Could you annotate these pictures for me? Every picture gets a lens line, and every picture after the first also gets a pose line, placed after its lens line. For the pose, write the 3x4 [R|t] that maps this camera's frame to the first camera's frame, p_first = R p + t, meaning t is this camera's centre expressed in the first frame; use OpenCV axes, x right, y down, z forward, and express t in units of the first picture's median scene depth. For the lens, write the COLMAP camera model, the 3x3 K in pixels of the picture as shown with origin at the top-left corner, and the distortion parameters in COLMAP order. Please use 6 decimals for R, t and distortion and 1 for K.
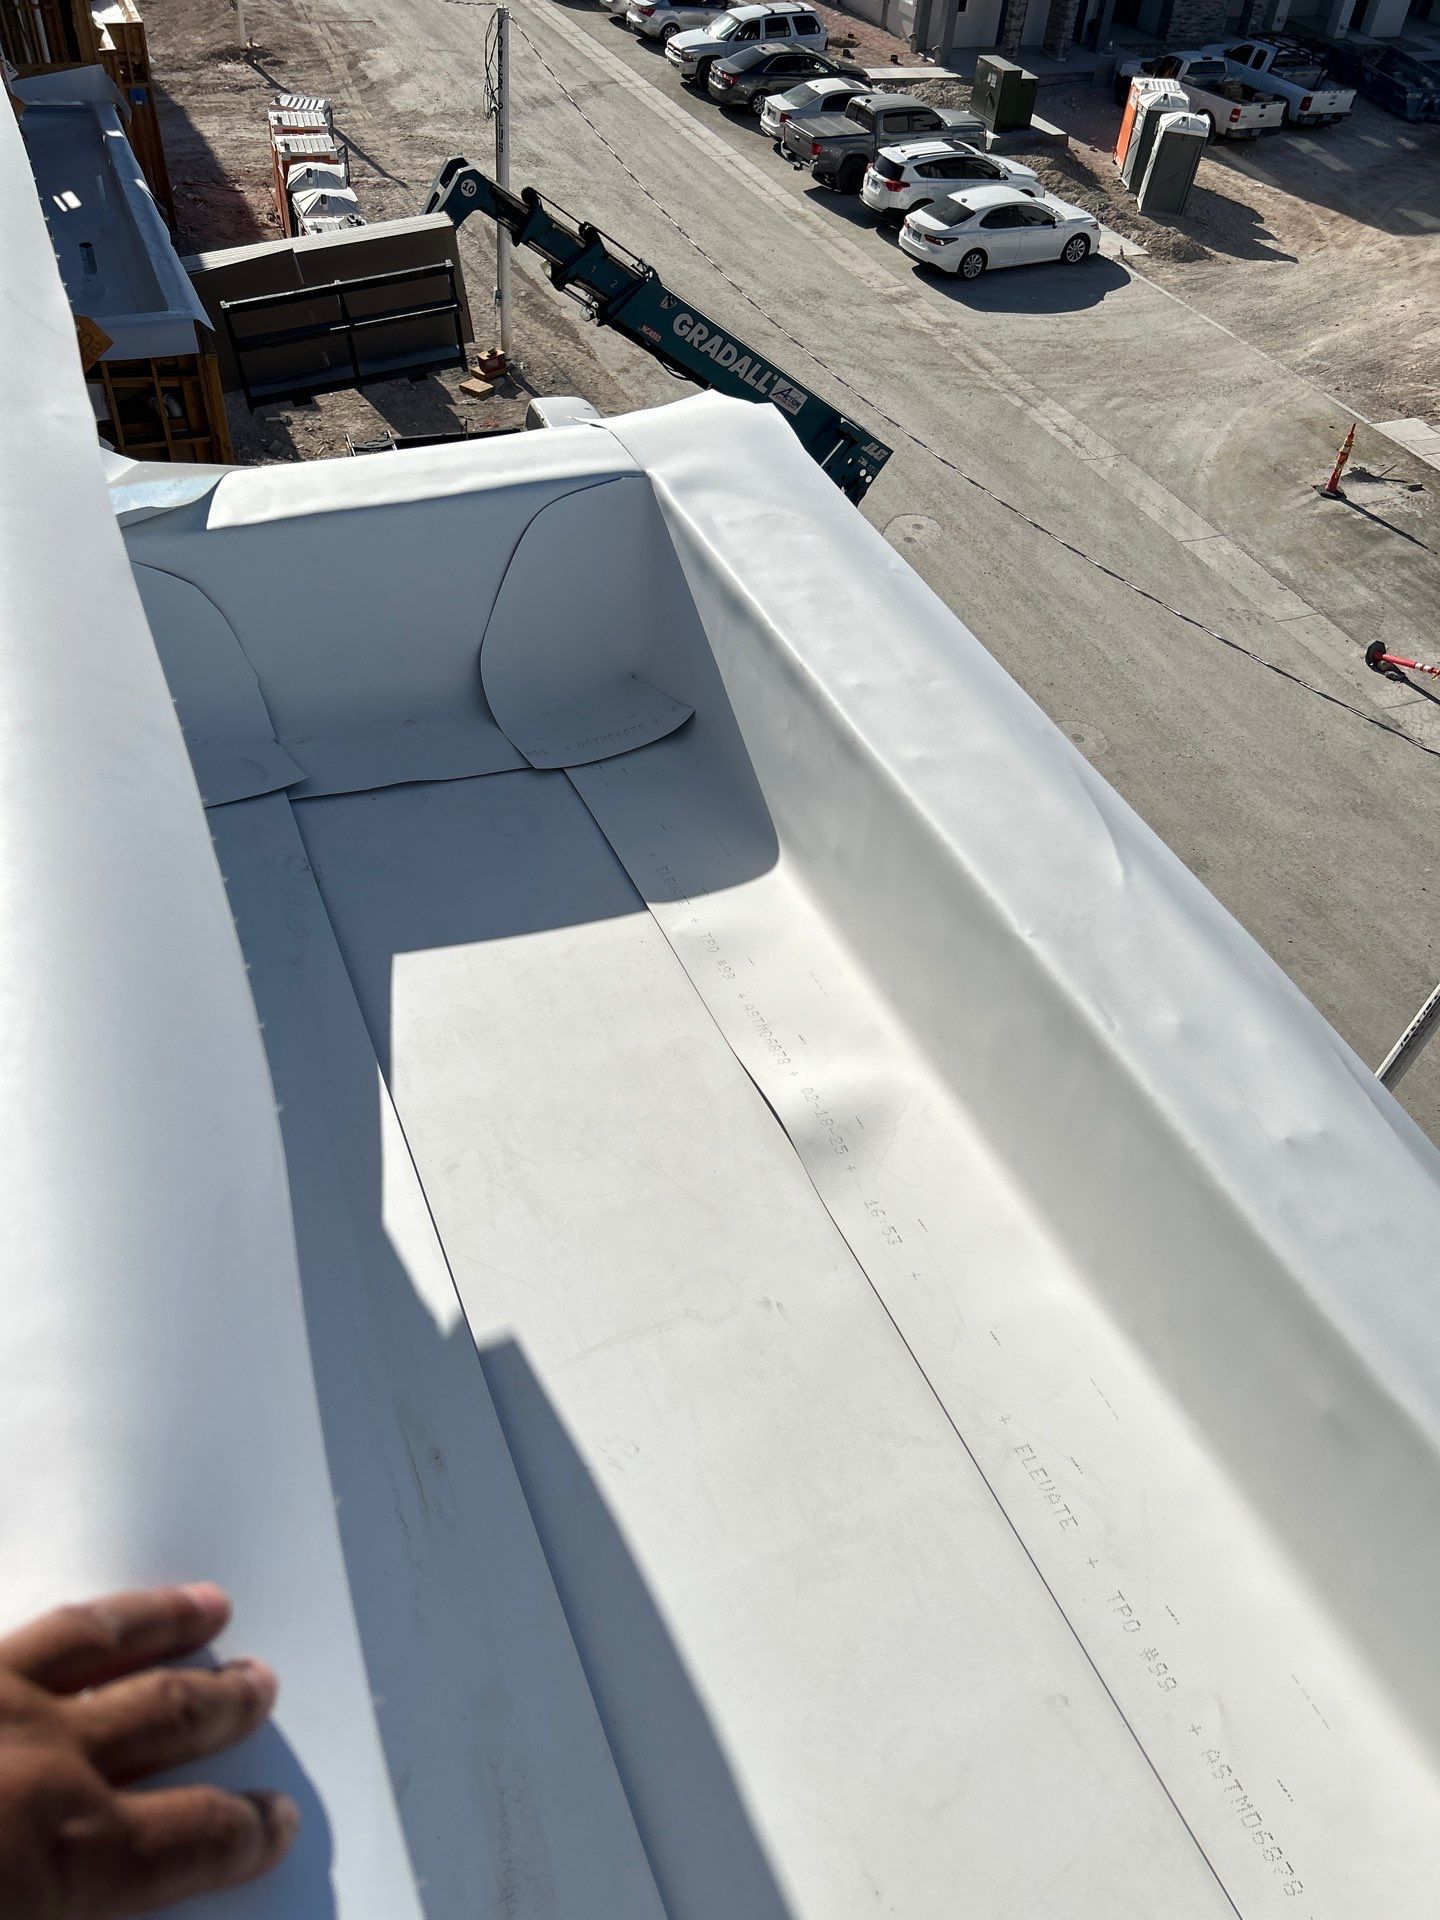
lens RADIAL K [[1448.4, 0, 714.7], [0, 1448.4, 963.0], [0, 0, 1]] dist [-0.000243, -0.006482]
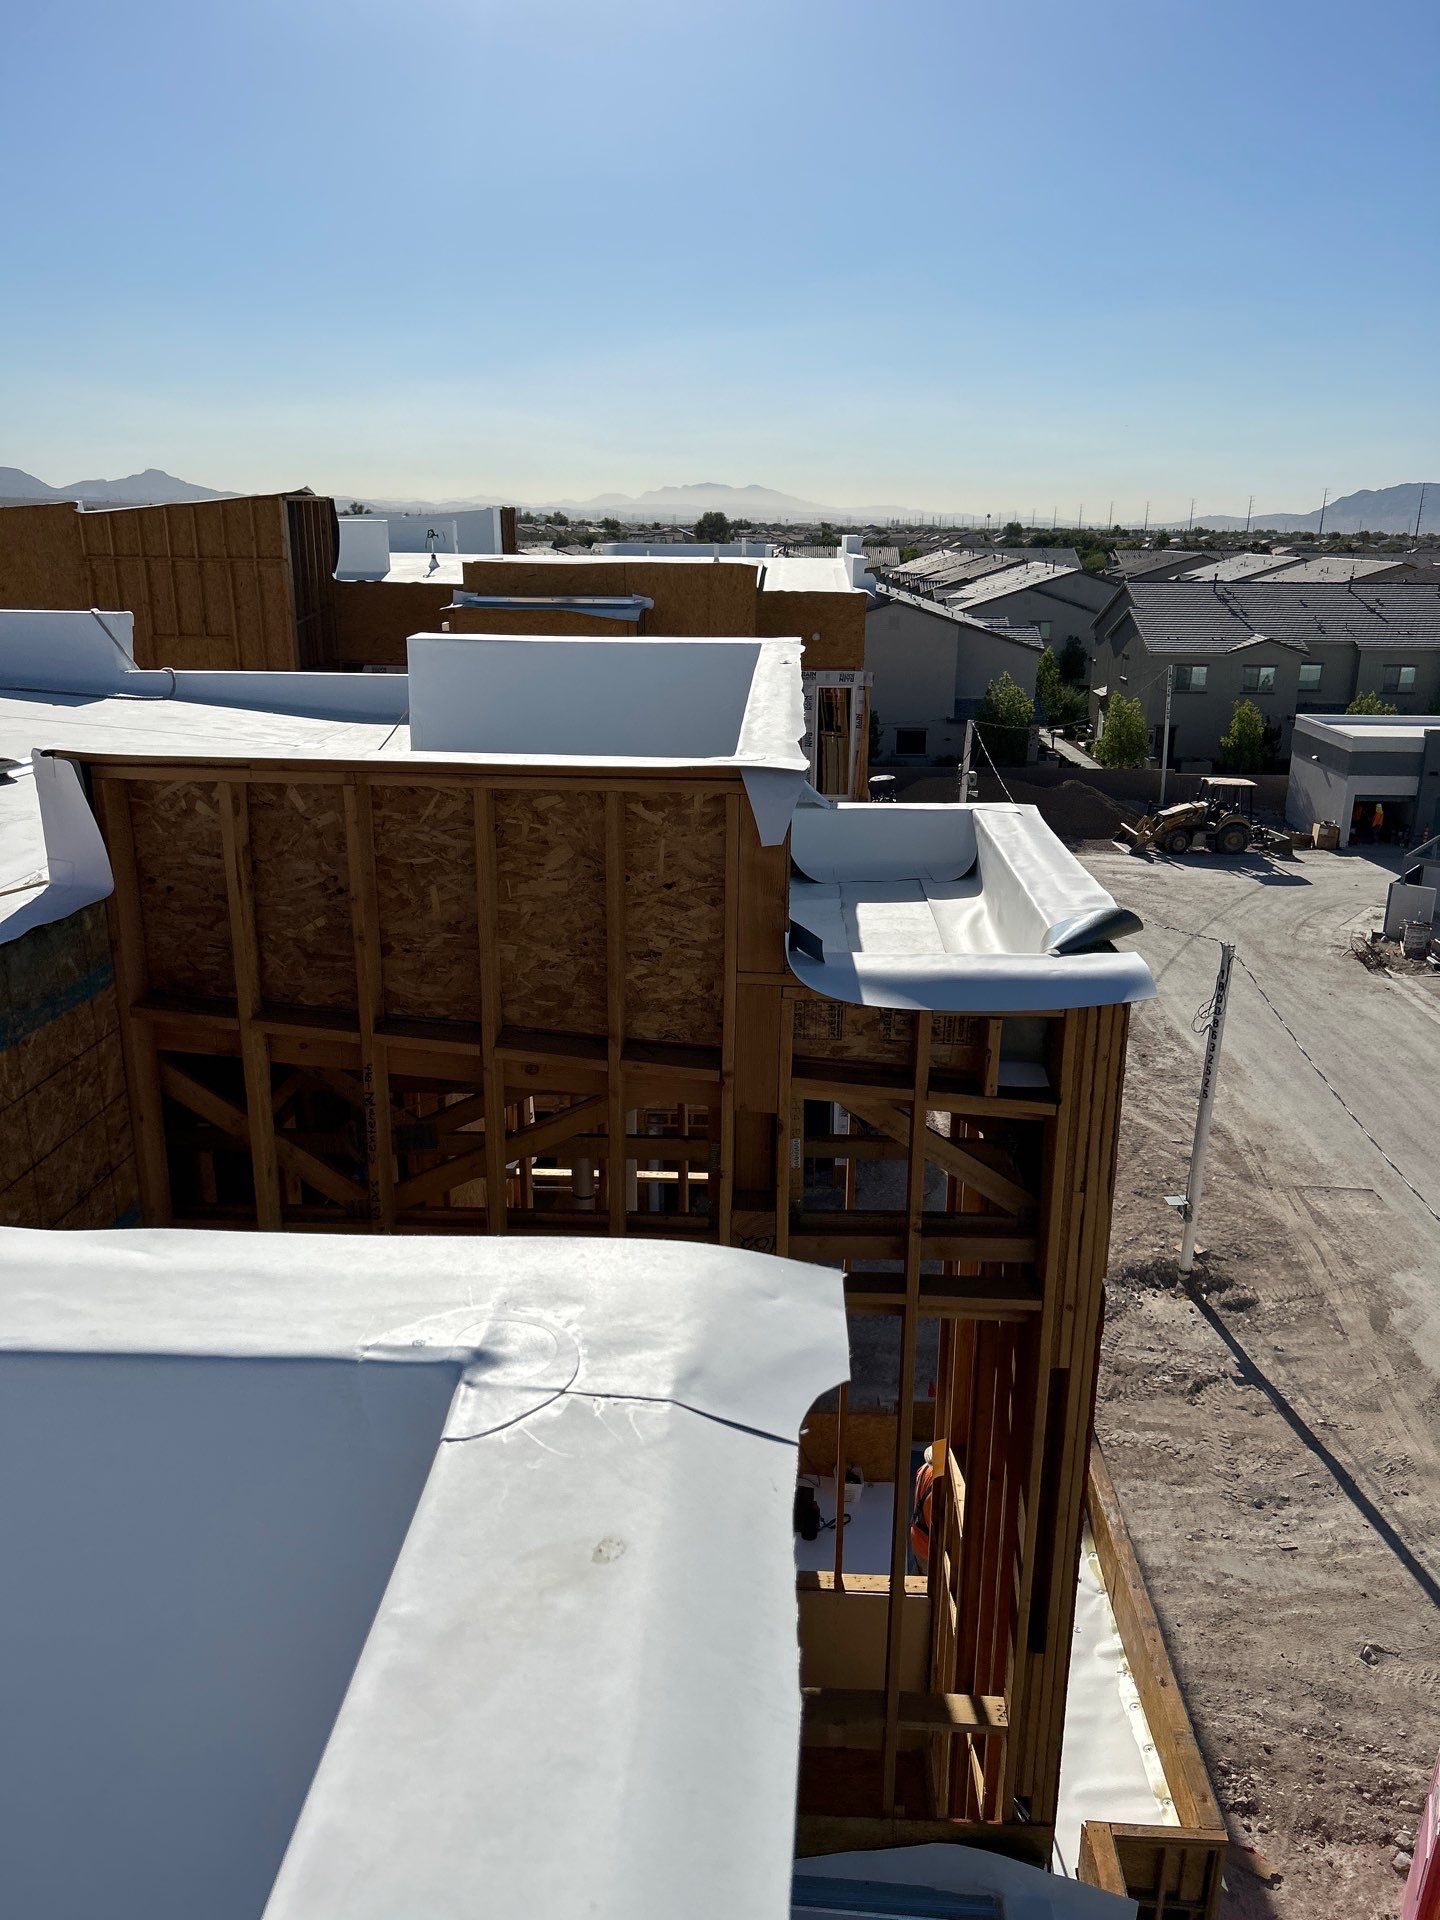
lens RADIAL K [[1448.4, 0, 720.2], [0, 1448.4, 960.4], [0, 0, 1]] dist [-0.000243, -0.006482]
pose [[0.899399, 0.064366, -0.432364, -0.242089], [-0.269027, 0.861096, -0.431437, -0.423269], [0.344537, 0.504352, 0.791785, 0.395181]]
